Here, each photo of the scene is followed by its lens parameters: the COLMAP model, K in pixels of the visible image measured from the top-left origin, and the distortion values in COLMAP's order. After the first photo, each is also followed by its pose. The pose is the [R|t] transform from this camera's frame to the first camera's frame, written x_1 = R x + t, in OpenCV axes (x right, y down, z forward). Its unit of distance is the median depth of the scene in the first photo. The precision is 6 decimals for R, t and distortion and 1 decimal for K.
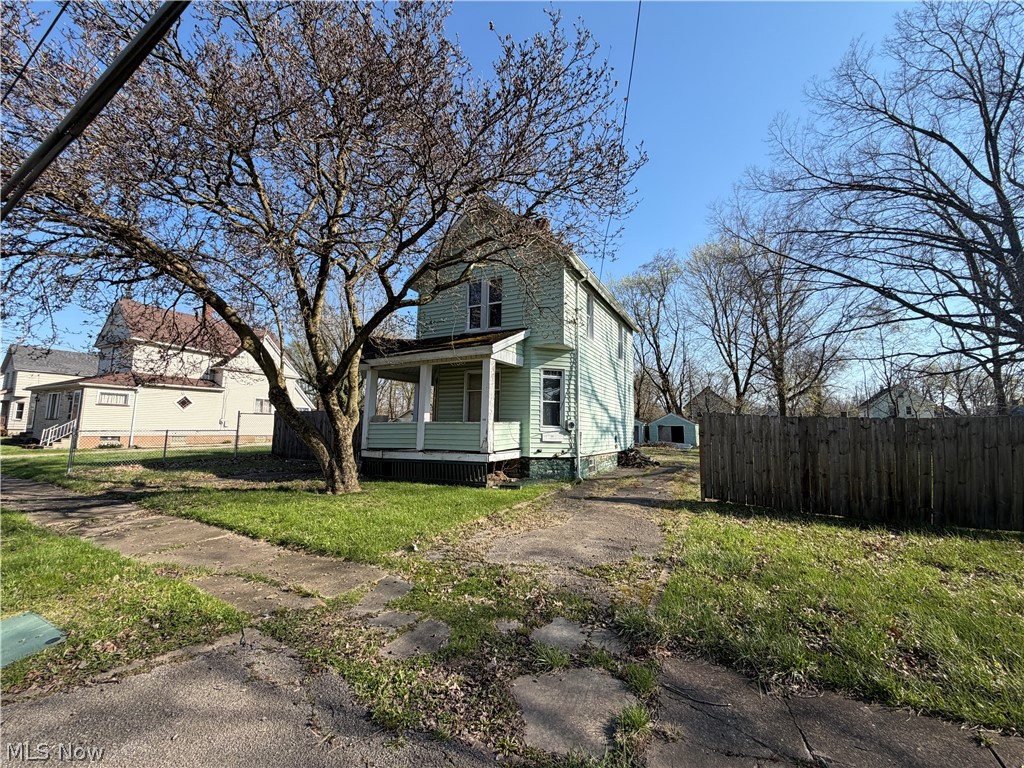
lens RADIAL K [[412.3, 0, 514.4], [0, 412.3, 384.3], [0, 0, 1]] dist [0.000803, 0.000056]
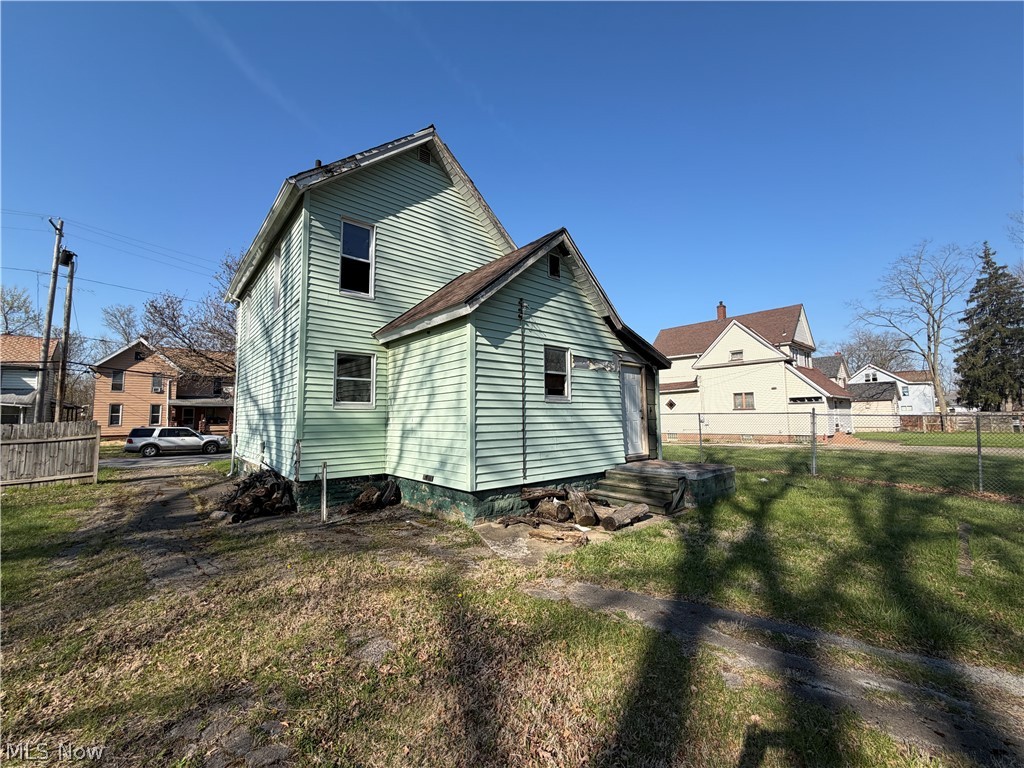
lens RADIAL K [[412.3, 0, 514.4], [0, 412.3, 384.3], [0, 0, 1]] dist [0.000803, 0.000056]
pose [[-0.335989, -0.100632, -0.936475, 0.561605], [0.107557, 0.983672, -0.144293, 0.139387], [0.935705, -0.149206, -0.319679, 1.239579]]
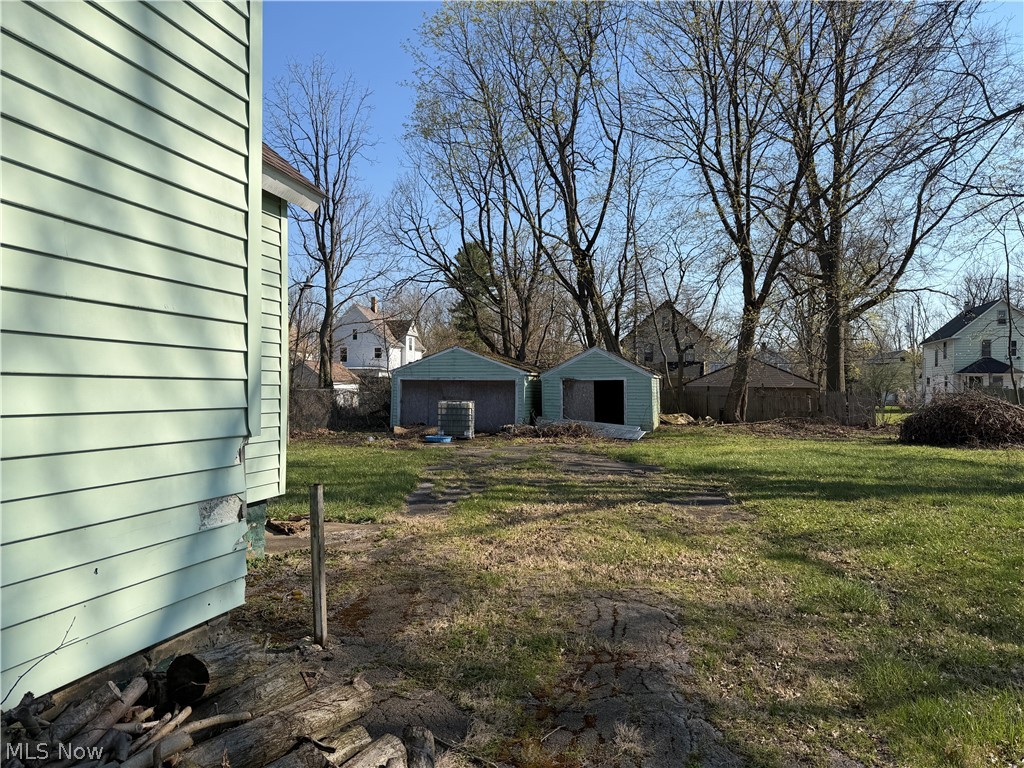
lens RADIAL K [[721.2, 0, 512.0], [0, 721.2, 384.0], [0, 0, 1]] dist [0.140488, -0.181547]
pose [[0.969786, -0.005663, 0.243892, 0.113999], [-0.020916, 0.994119, 0.106252, 0.027486], [-0.243059, -0.108143, 0.963964, 0.298116]]
